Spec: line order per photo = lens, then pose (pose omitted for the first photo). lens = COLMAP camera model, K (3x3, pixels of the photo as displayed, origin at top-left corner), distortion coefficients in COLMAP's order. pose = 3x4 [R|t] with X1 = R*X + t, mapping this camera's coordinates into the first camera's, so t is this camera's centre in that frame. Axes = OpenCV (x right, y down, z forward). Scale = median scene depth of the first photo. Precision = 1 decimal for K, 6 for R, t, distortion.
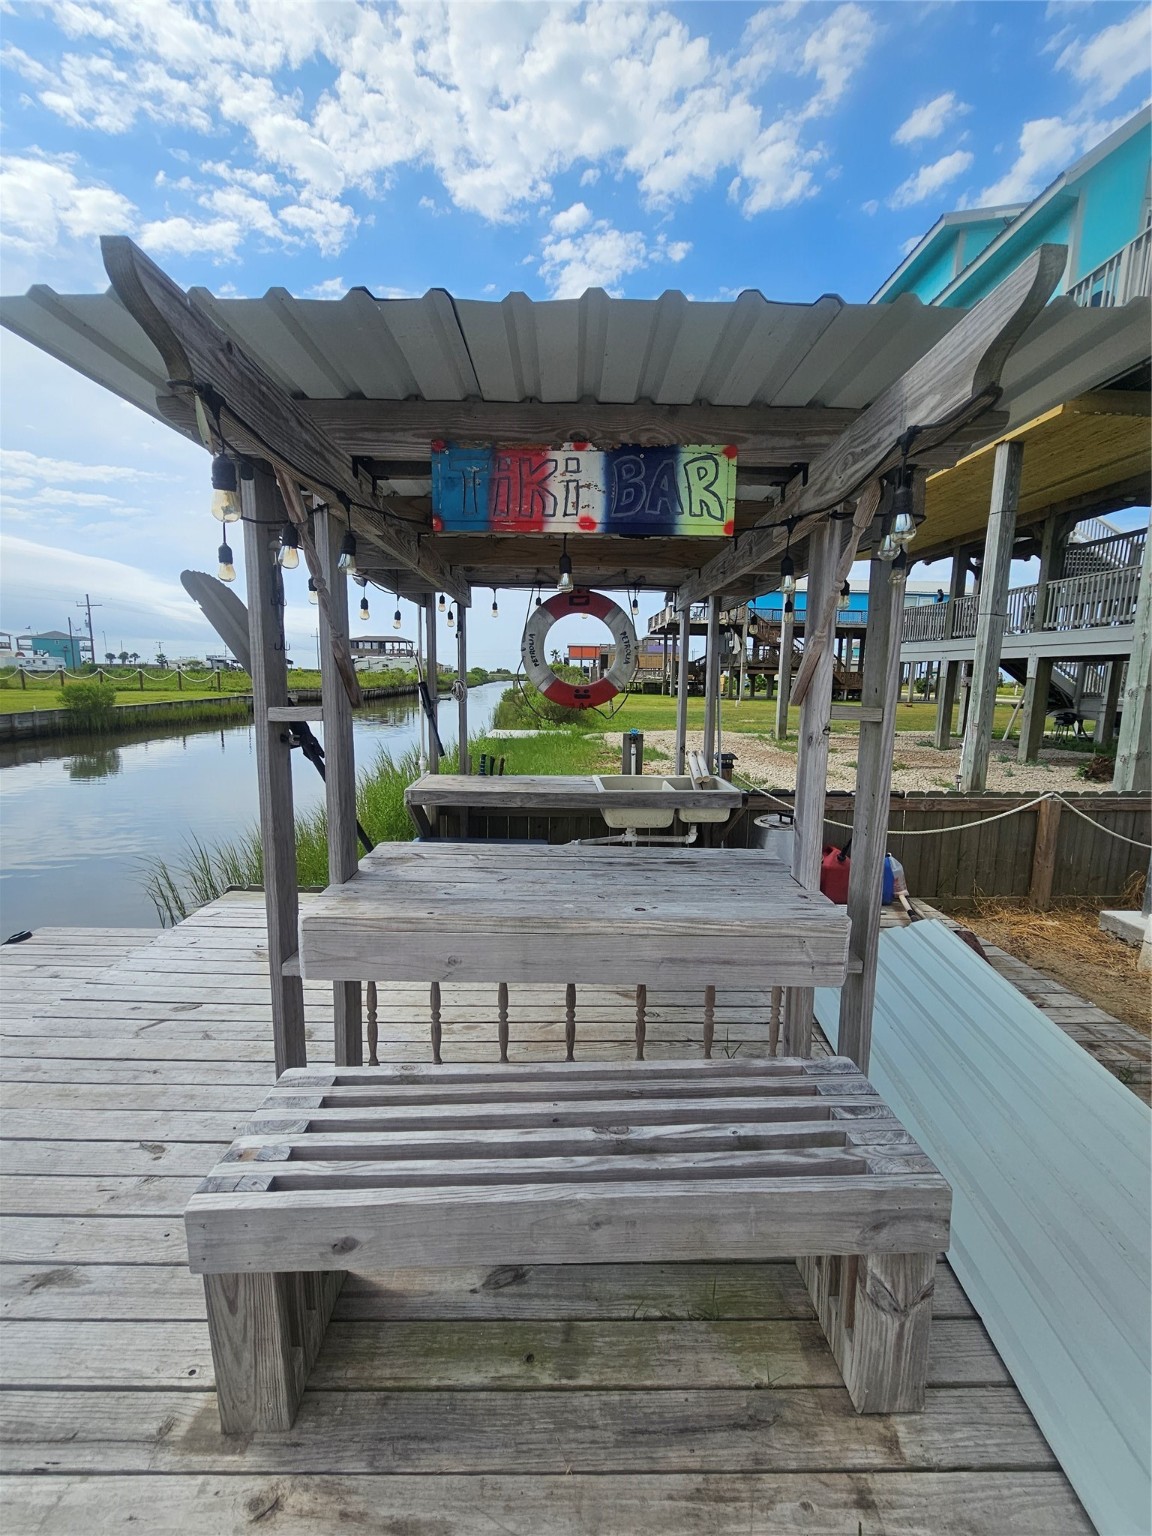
lens RADIAL K [[634.0, 0, 580.2], [0, 634.0, 766.0], [0, 0, 1]] dist [-0.003594, 0.000231]
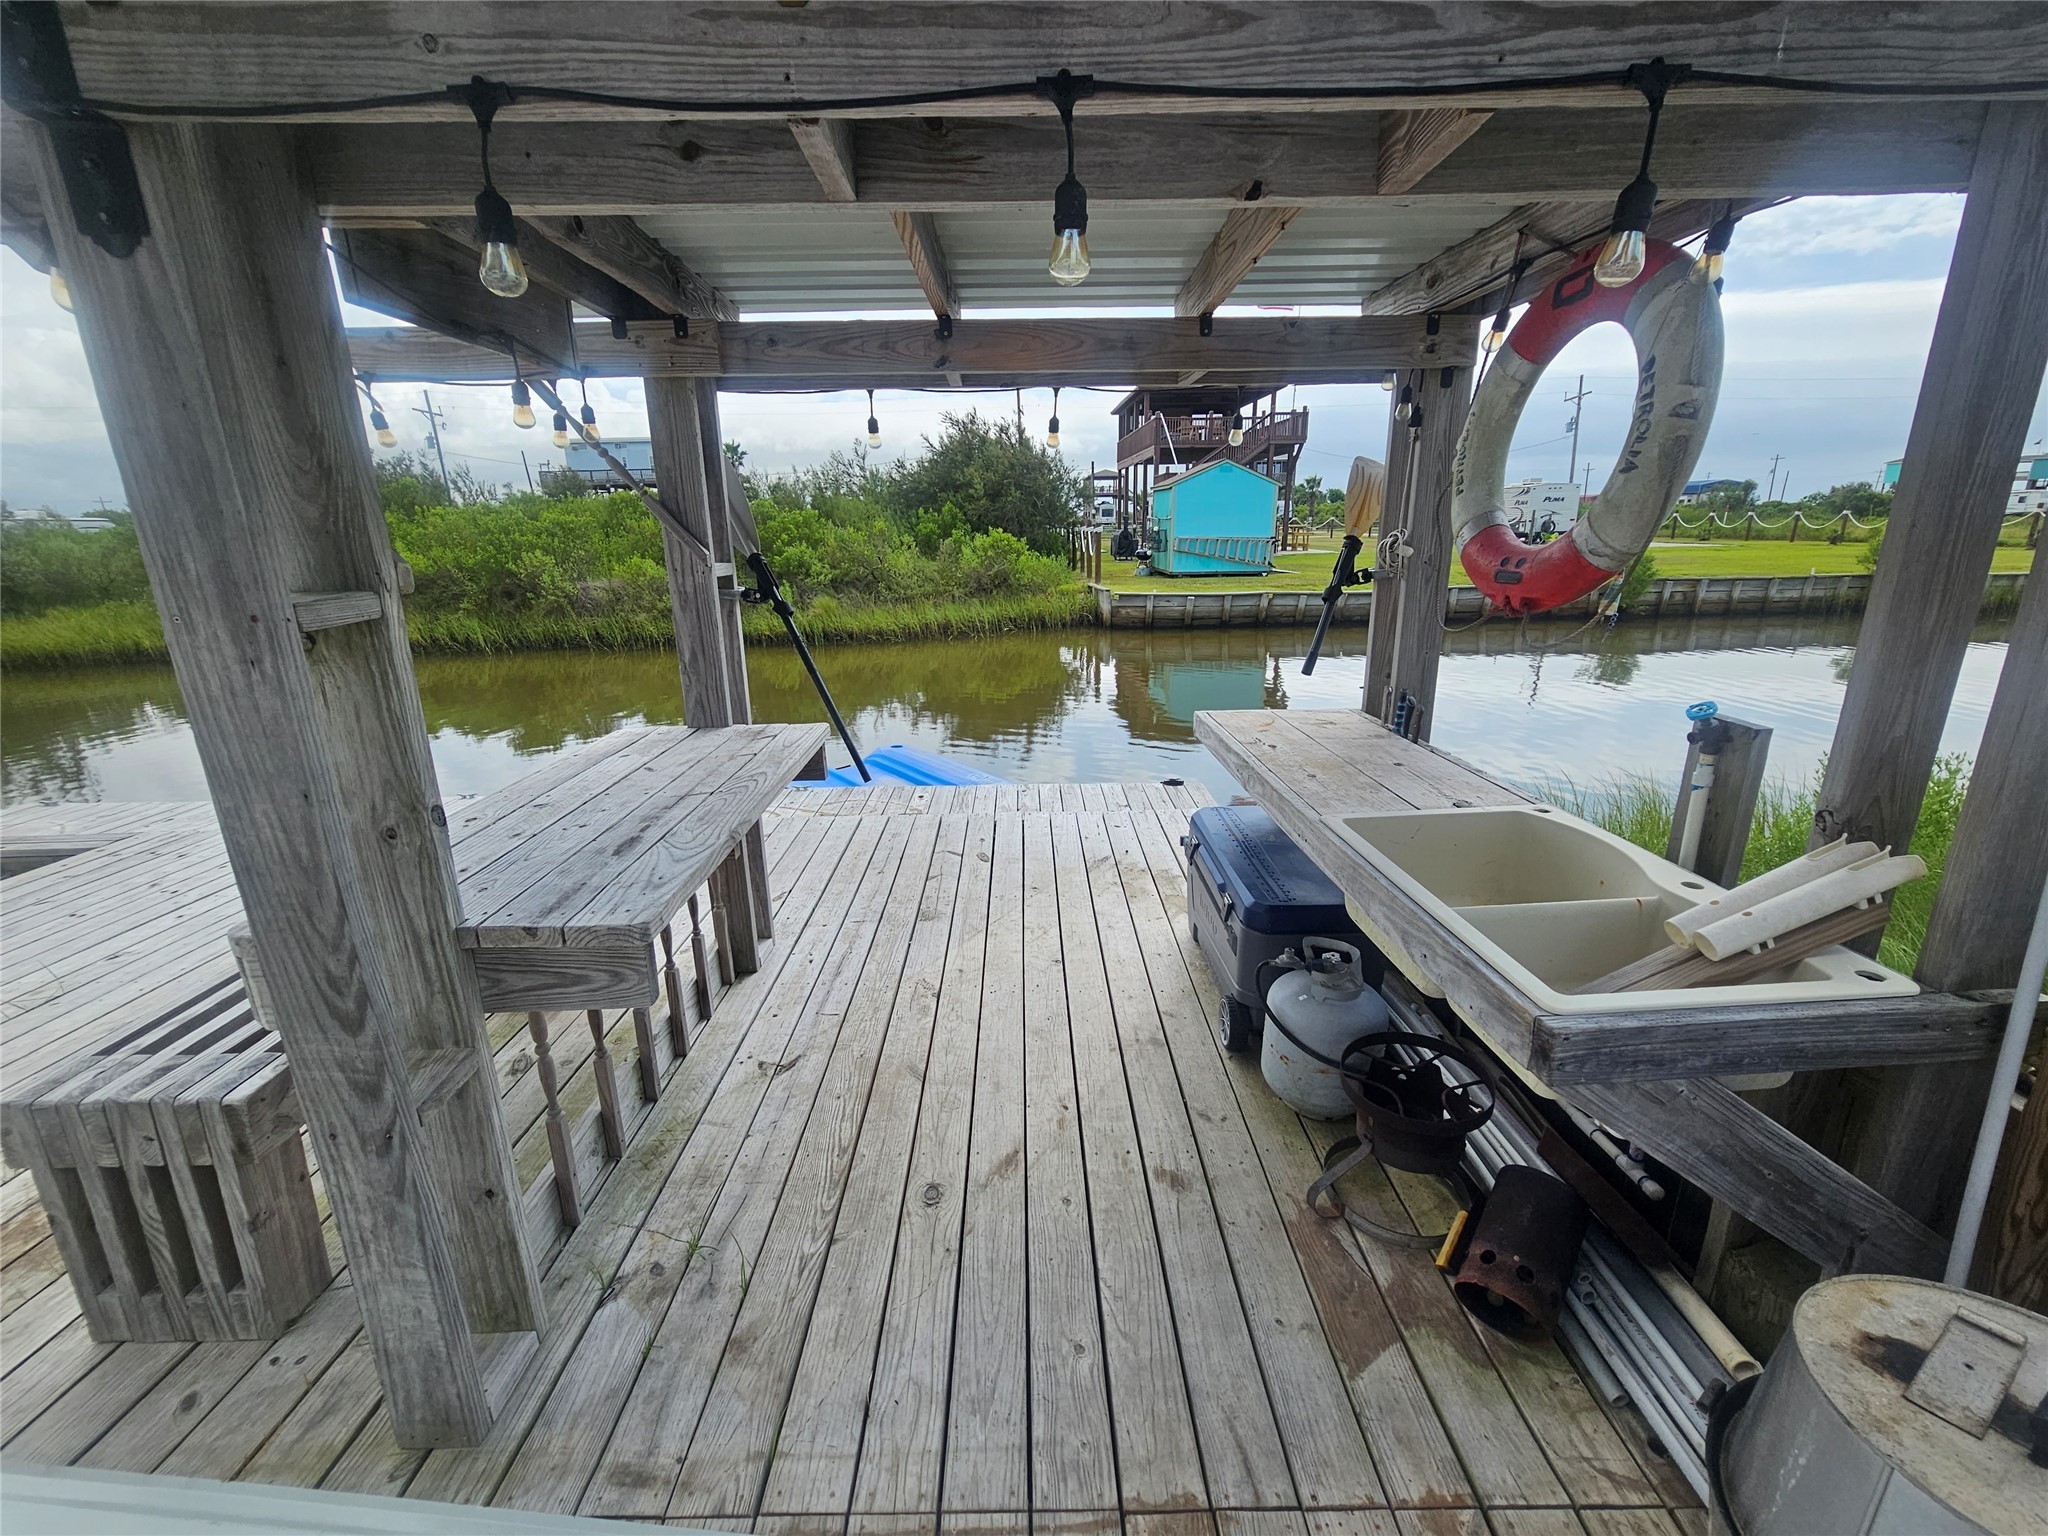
lens RADIAL K [[845.3, 0, 1030.1], [0, 845.3, 758.2], [0, 0, 1]] dist [-0.003594, 0.000231]
pose [[0.004351, 0.254126, -0.967161, 0.095134], [-0.127182, 0.959457, 0.251530, -0.018958], [0.991870, 0.121912, 0.036495, 0.137689]]
